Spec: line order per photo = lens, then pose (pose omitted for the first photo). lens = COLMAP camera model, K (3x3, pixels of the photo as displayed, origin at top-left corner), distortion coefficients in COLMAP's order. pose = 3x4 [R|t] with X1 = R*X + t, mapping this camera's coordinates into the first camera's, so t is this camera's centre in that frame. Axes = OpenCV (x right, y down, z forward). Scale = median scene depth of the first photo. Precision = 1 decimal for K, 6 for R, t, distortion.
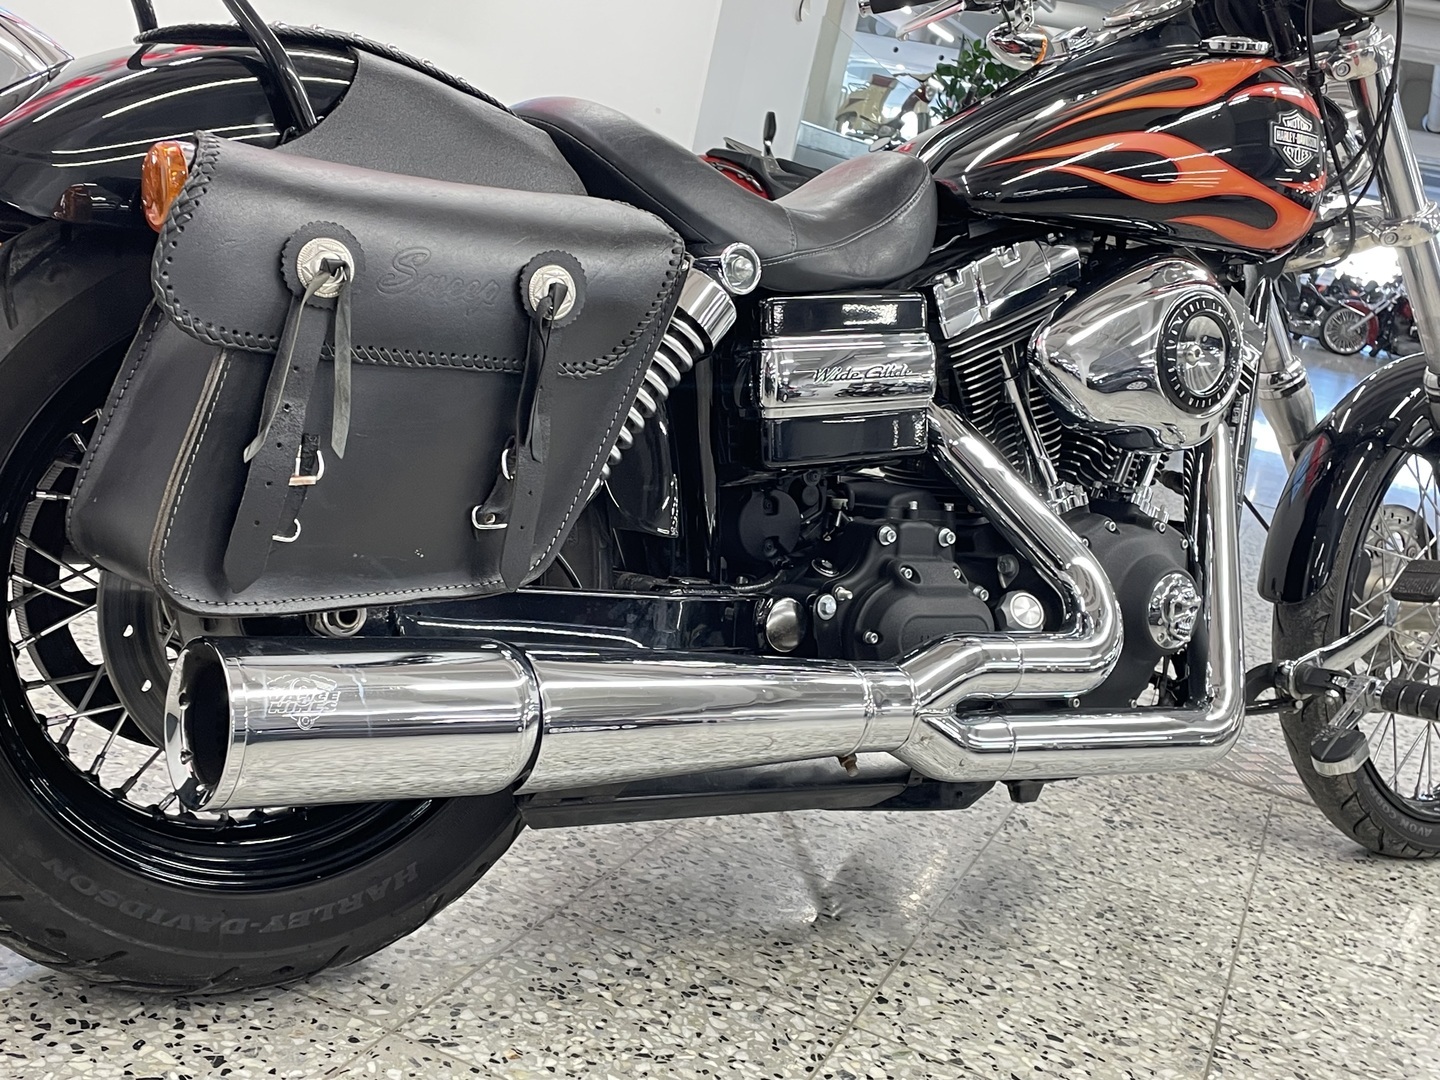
lens RADIAL K [[1730.5, 0, 679.1], [0, 1730.5, 537.7], [0, 0, 1]] dist [0.148874, -0.245773]
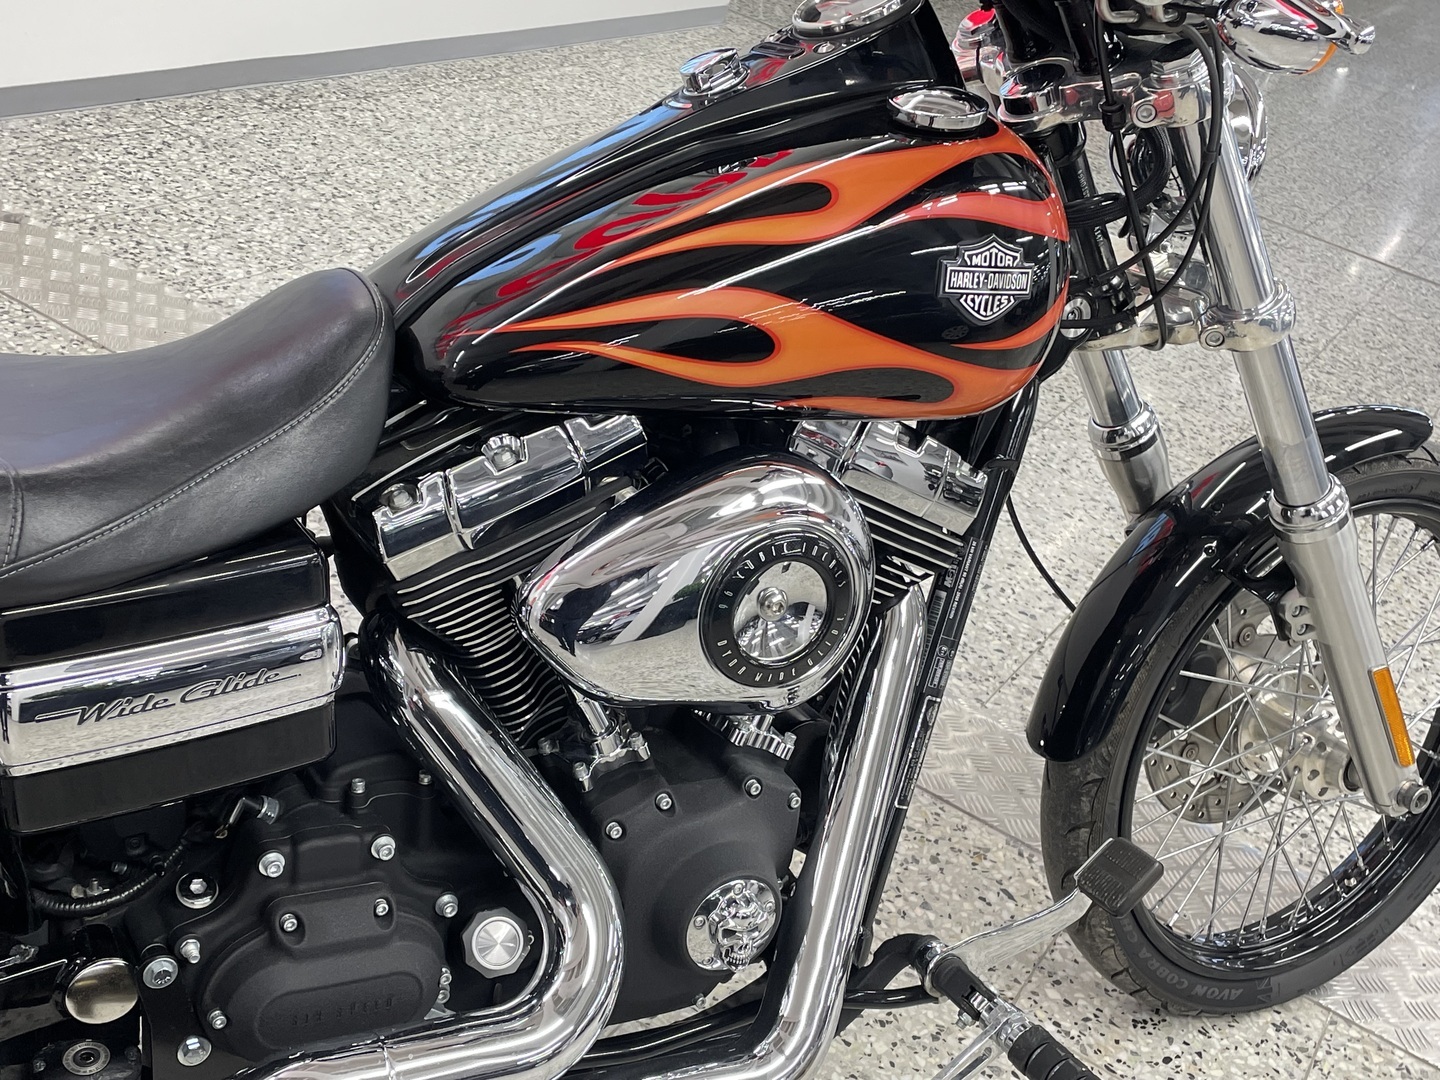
lens RADIAL K [[1736.8, 0, 728.1], [0, 1736.8, 549.9], [0, 0, 1]] dist [0.103362, -0.163979]
pose [[0.990353, 0.097792, -0.098171, 0.349711], [-0.067934, 0.960145, 0.271122, -0.321780], [0.120772, -0.261837, 0.957526, 0.346340]]
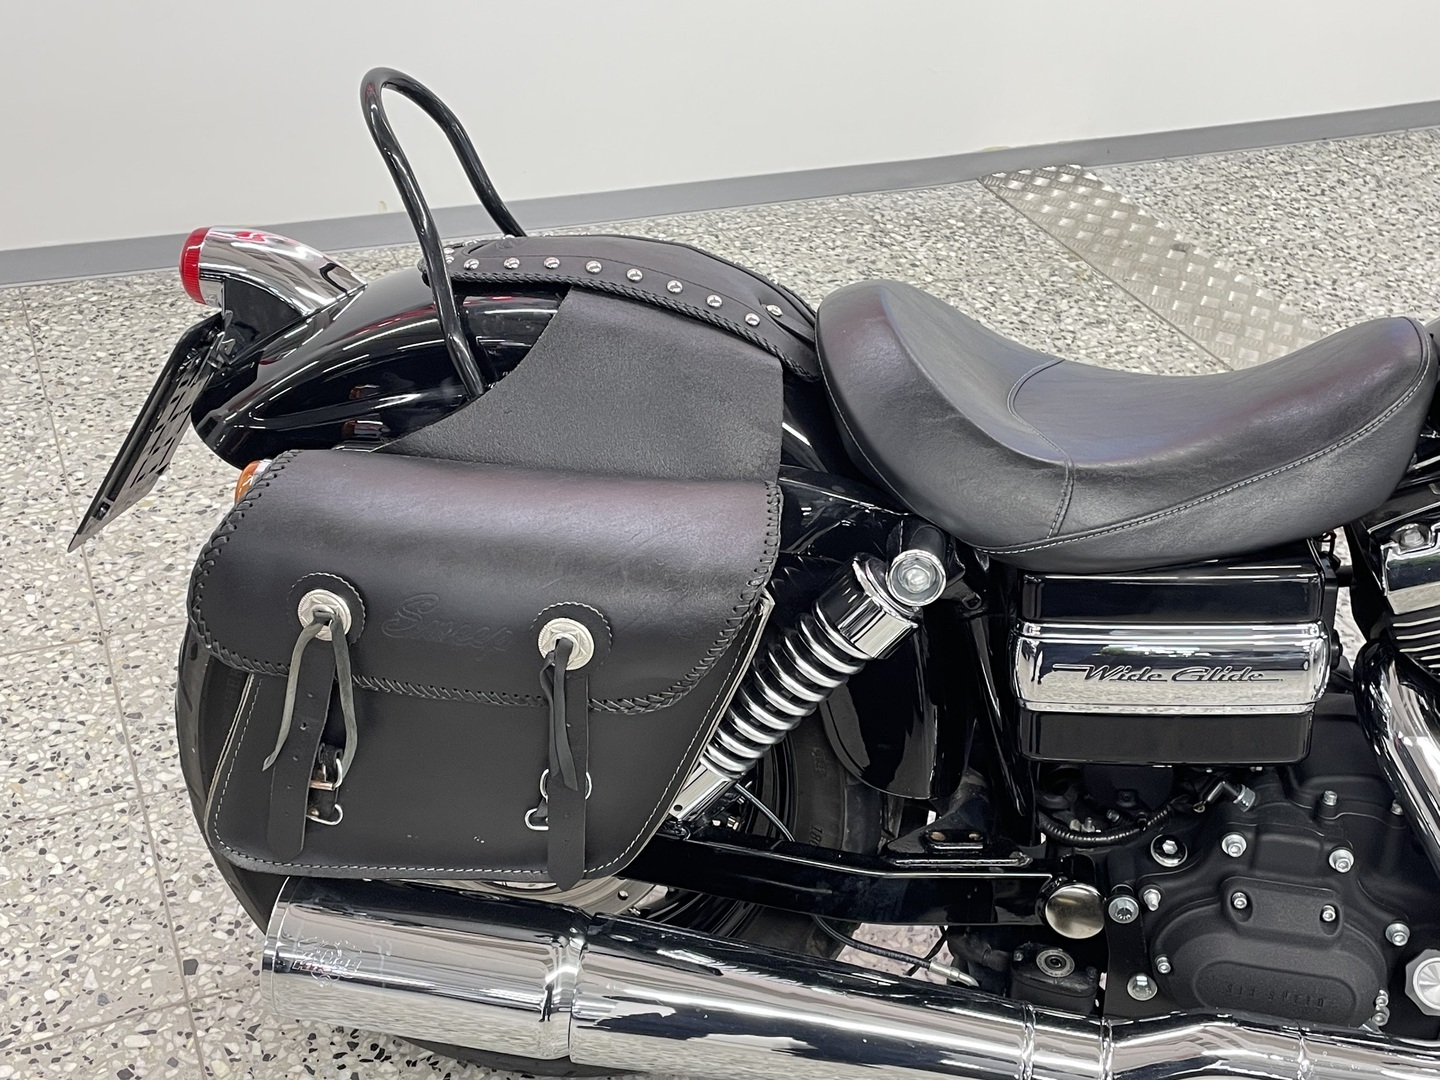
lens RADIAL K [[1736.8, 0, 728.1], [0, 1736.8, 549.9], [0, 0, 1]] dist [0.103362, -0.163979]
pose [[0.709889, 0.249979, -0.658459, 0.432051], [-0.058467, 0.952583, 0.298608, -0.342393], [0.701883, -0.173480, 0.690844, 0.290507]]
